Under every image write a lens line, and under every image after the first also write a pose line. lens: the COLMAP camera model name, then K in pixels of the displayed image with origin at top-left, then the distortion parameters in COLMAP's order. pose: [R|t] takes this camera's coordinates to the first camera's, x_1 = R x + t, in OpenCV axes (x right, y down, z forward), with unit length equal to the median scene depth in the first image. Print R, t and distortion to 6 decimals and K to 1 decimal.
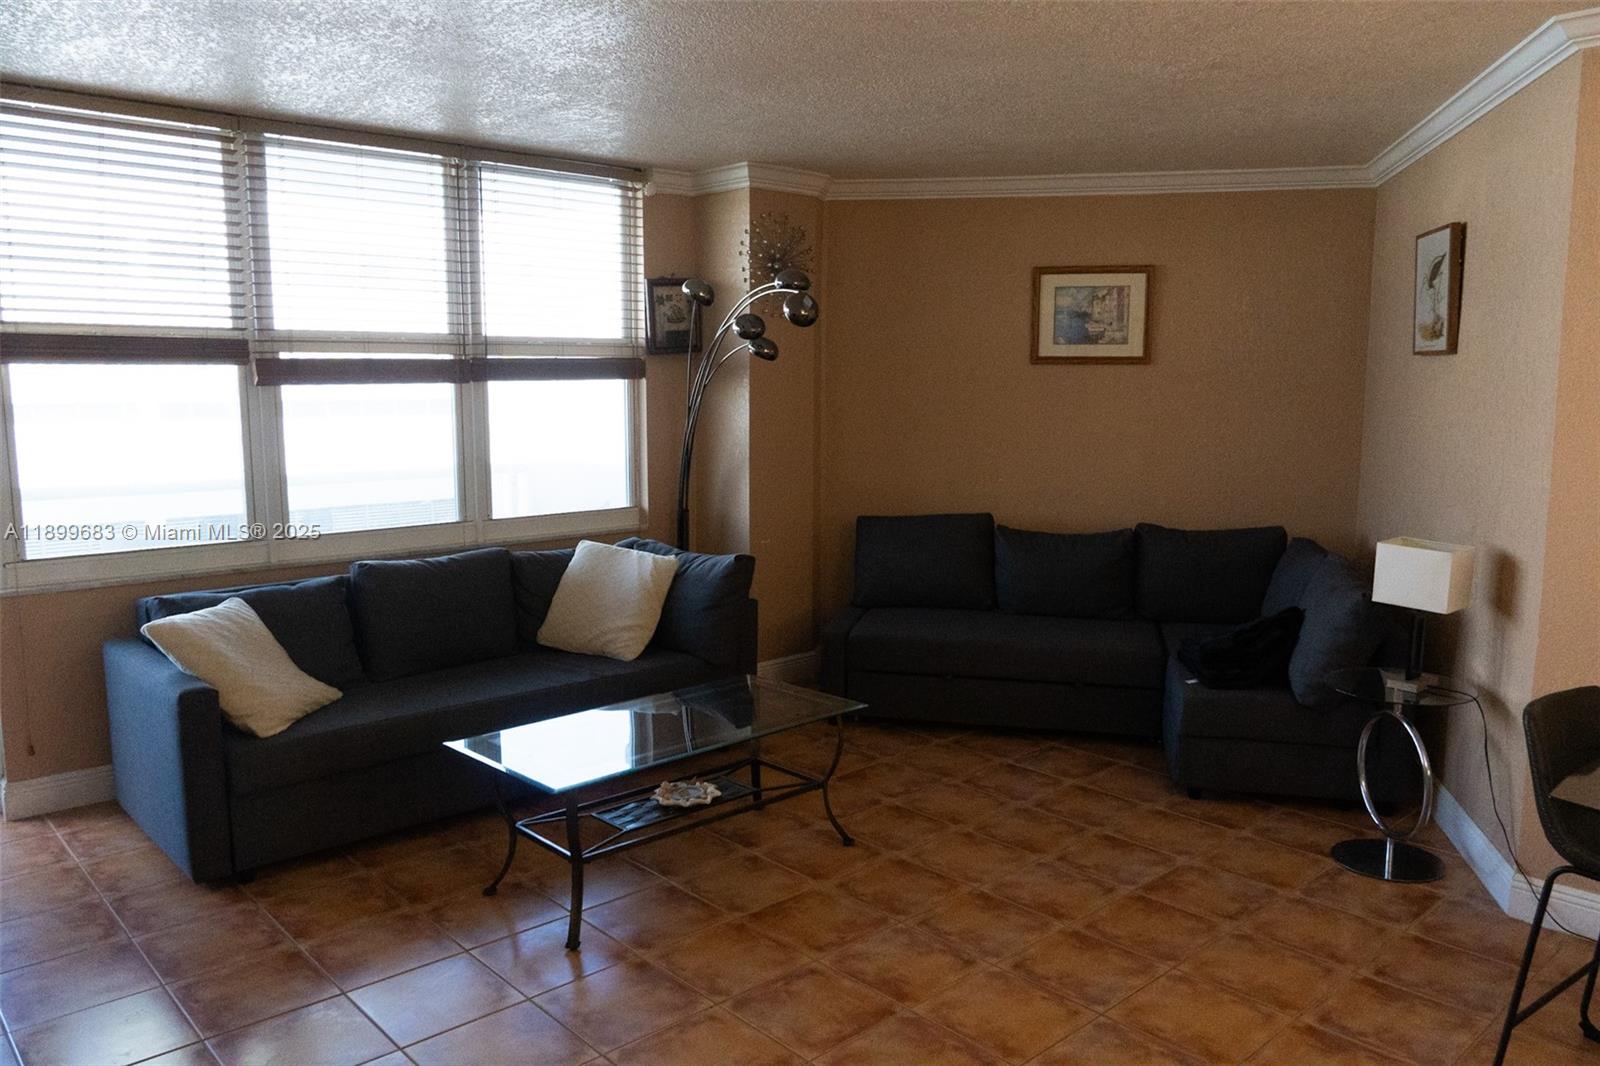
lens RADIAL K [[1212.9, 0, 801.4], [0, 1212.9, 528.8], [0, 0, 1]] dist [-0.004496, -0.007122]
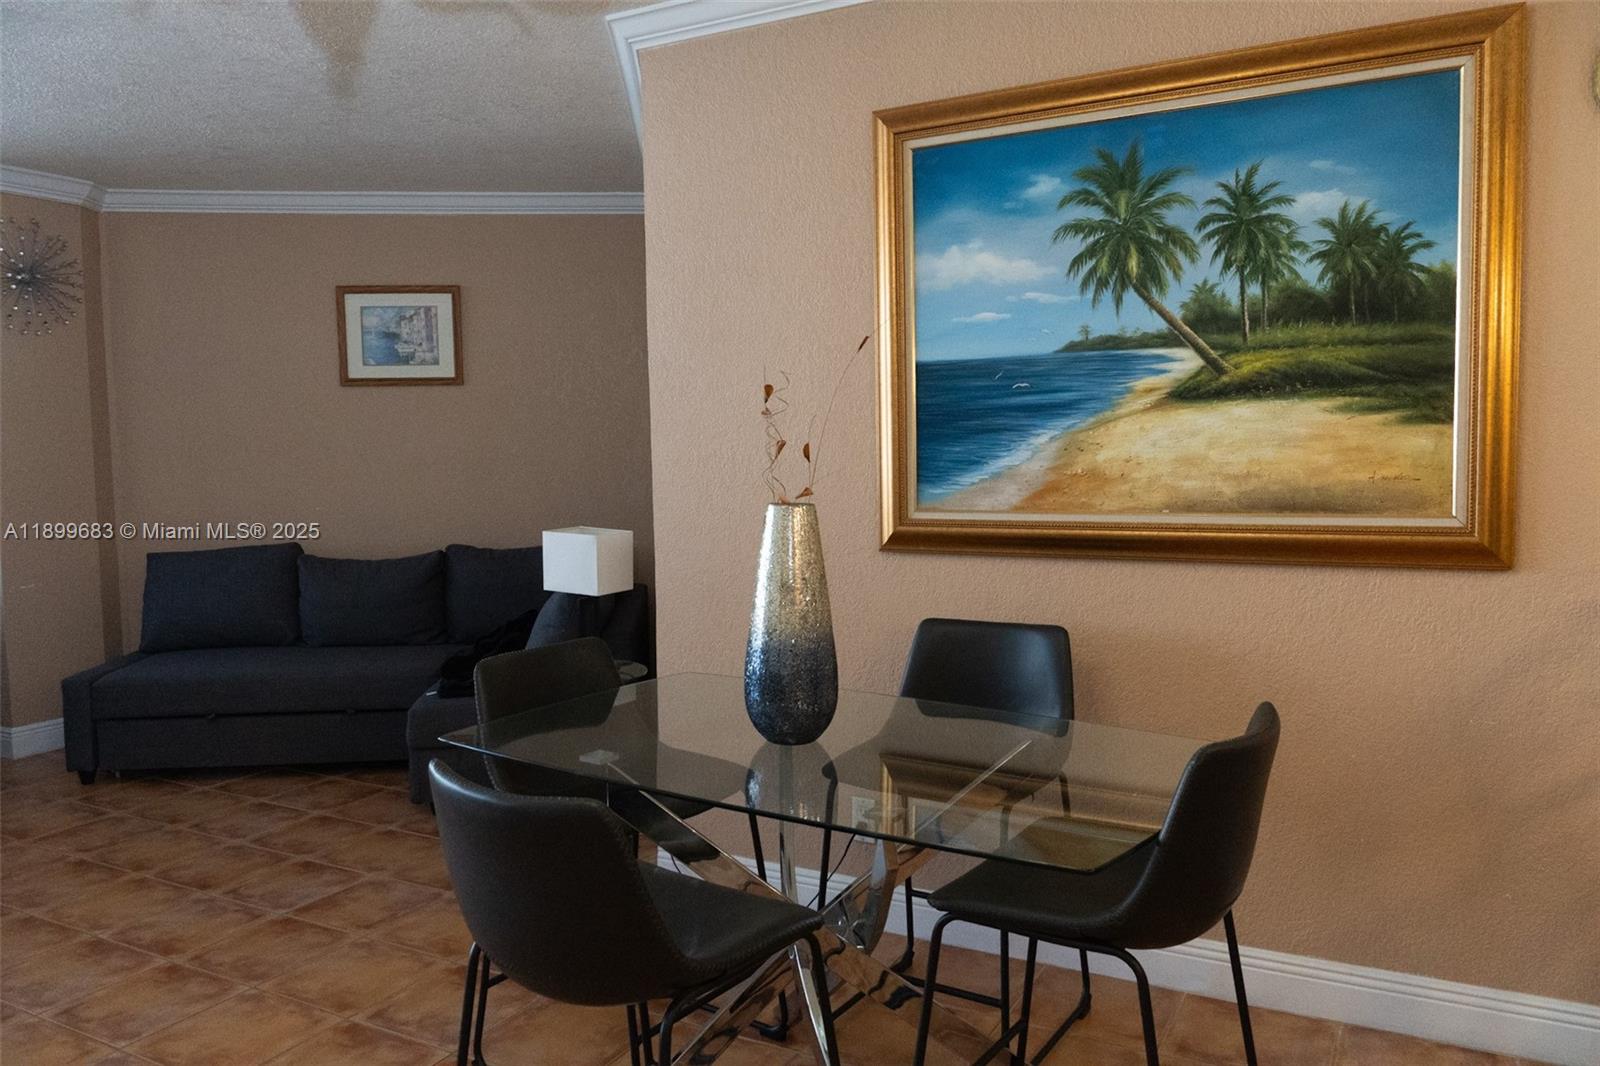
lens RADIAL K [[1212.9, 0, 790.0], [0, 1212.9, 522.4], [0, 0, 1]] dist [-0.004496, -0.007122]
pose [[0.947702, -0.039442, 0.316711, 0.224476], [0.059103, 0.996859, -0.052709, 0.044348], [-0.313638, 0.068671, 0.947056, -0.013488]]
